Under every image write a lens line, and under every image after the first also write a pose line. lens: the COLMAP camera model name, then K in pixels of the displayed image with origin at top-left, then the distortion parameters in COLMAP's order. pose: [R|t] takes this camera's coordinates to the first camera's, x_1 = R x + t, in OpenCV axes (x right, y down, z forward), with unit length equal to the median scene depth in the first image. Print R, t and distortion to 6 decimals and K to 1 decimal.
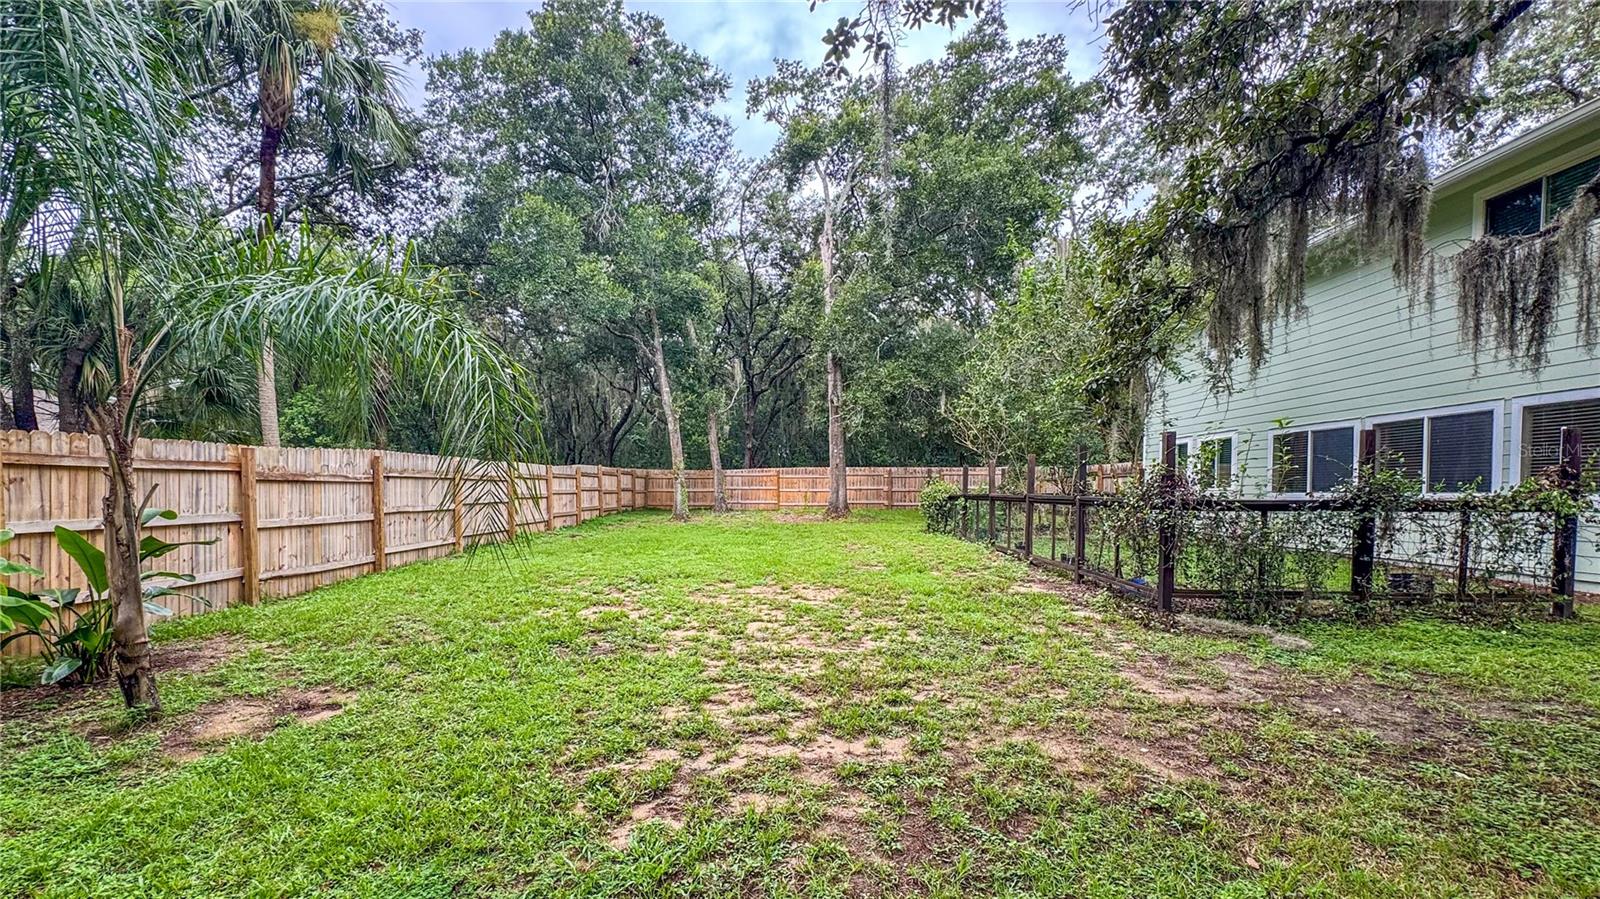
lens RADIAL K [[632.3, 0, 796.9], [0, 632.3, 510.9], [0, 0, 1]] dist [0.010808, -0.000061]
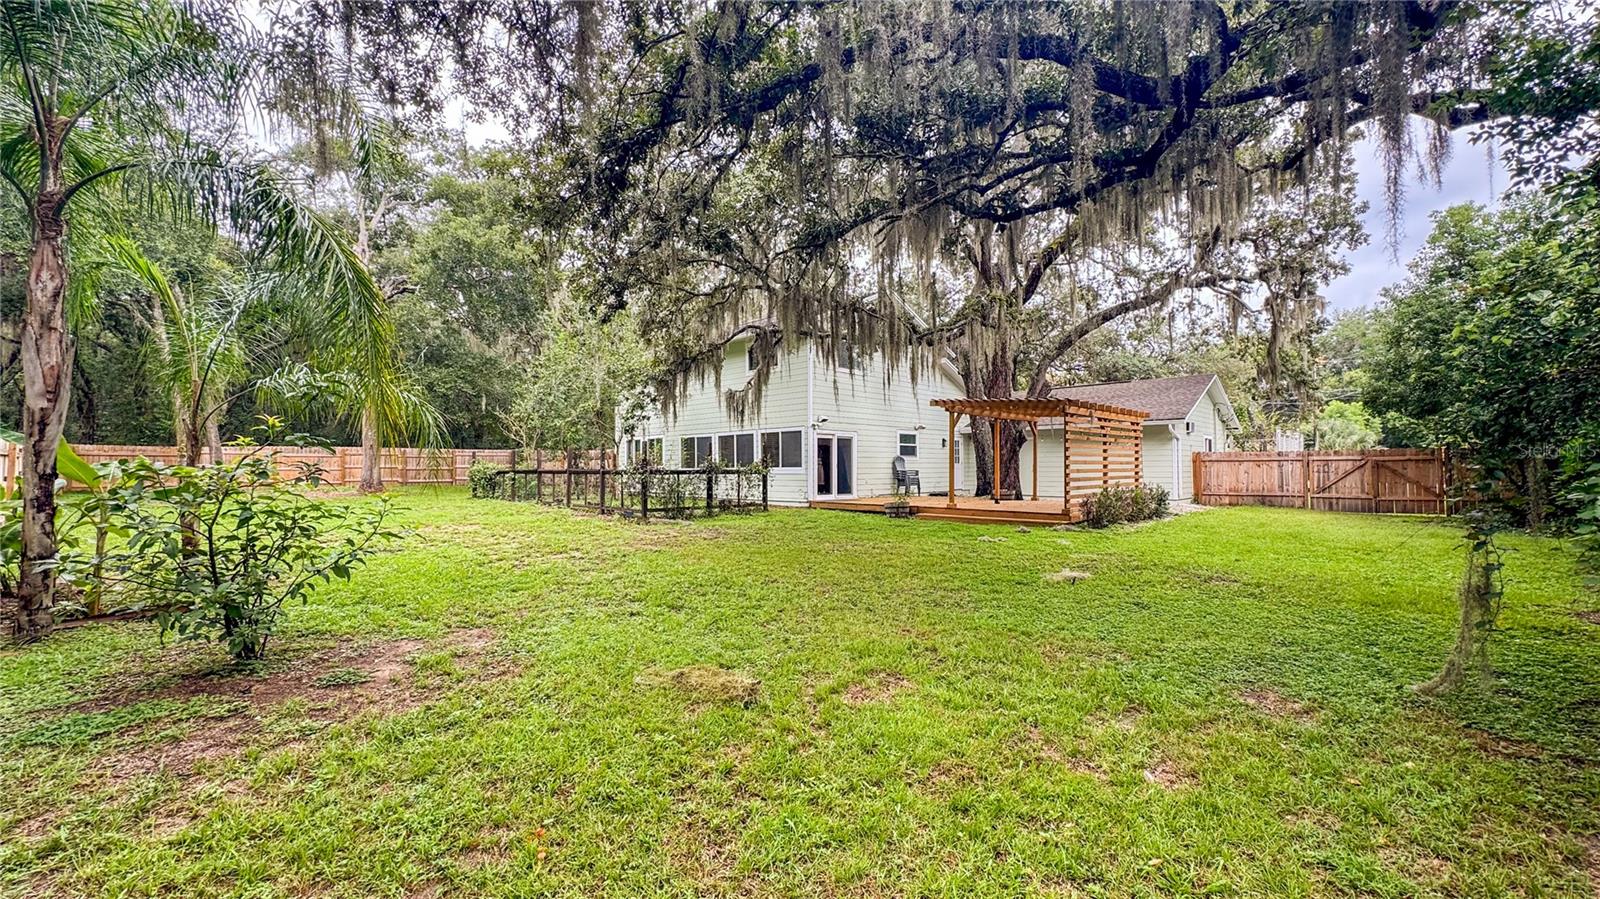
lens RADIAL K [[658.8, 0, 800.0], [0, 658.8, 449.5], [0, 0, 1]] dist [-0.001447, -0.000087]
pose [[0.685120, 0.014545, 0.728285, -0.774266], [0.030614, 0.998342, -0.048738, 0.040700], [-0.727786, 0.055687, 0.683539, -1.054988]]
